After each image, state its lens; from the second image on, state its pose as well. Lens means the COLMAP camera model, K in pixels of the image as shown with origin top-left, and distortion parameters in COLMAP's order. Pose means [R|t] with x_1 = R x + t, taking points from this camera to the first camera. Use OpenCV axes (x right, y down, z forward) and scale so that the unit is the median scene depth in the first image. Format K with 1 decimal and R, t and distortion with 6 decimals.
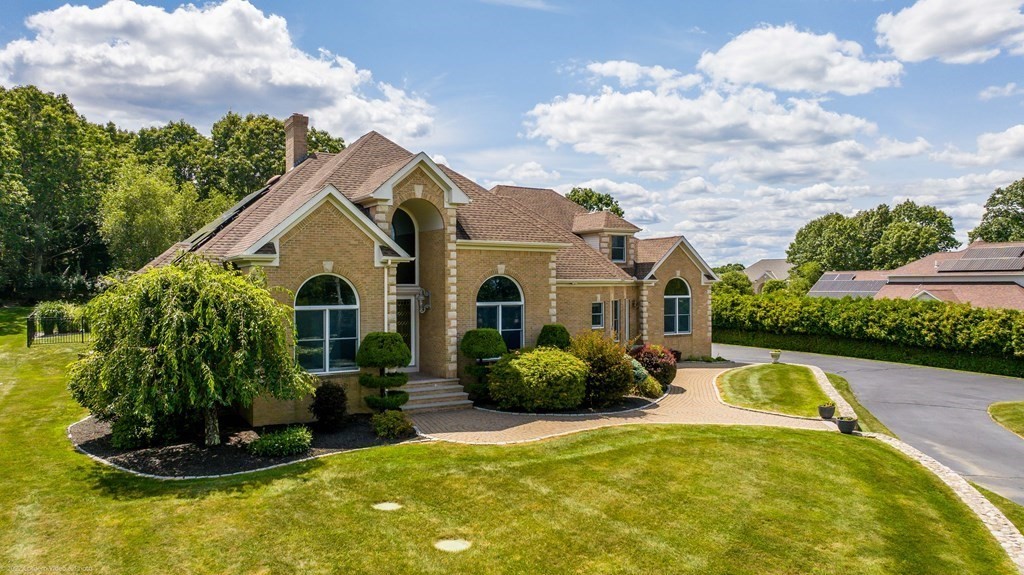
lens RADIAL K [[714.6, 0, 507.7], [0, 714.6, 286.0], [0, 0, 1]] dist [-0.016066, 0.007700]
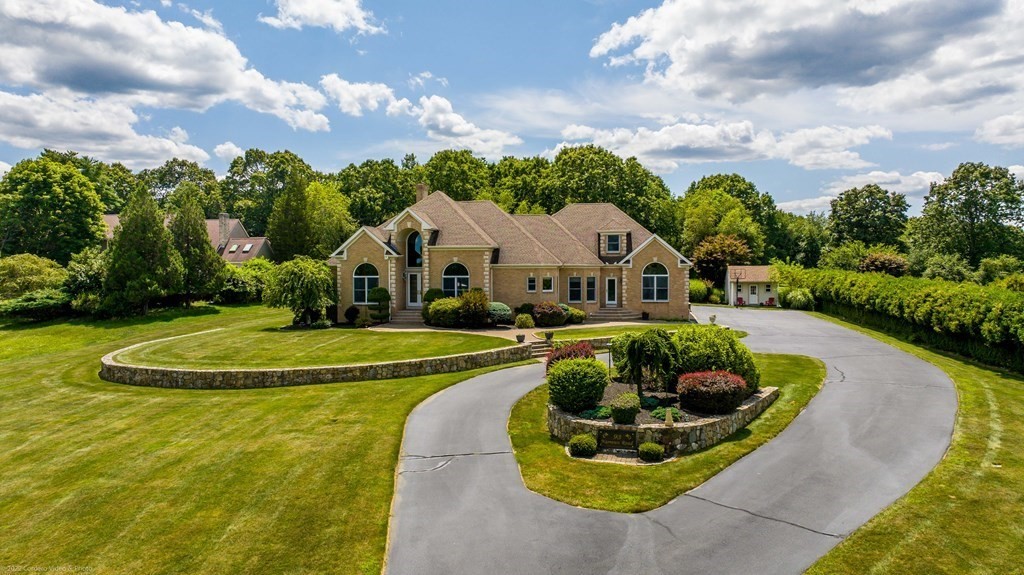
lens RADIAL K [[714.6, 0, 507.0], [0, 714.6, 286.8], [0, 0, 1]] dist [-0.016066, 0.007700]
pose [[0.746346, 0.014327, -0.665404, 1.248848], [-0.000413, 0.999778, 0.021063, 0.009698], [0.665558, -0.015445, 0.746186, -0.352833]]
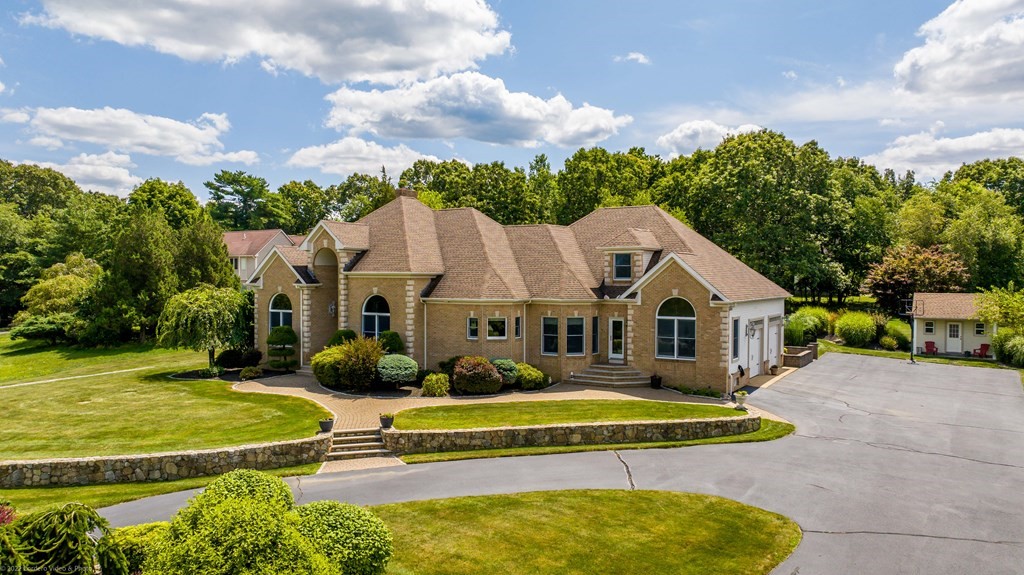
lens RADIAL K [[714.6, 0, 508.7], [0, 714.6, 284.6], [0, 0, 1]] dist [-0.016066, 0.007700]
pose [[0.441089, 0.011491, -0.897390, 1.232503], [-0.007188, 0.999931, 0.009272, -0.044297], [0.897435, 0.002361, 0.441141, 0.520659]]
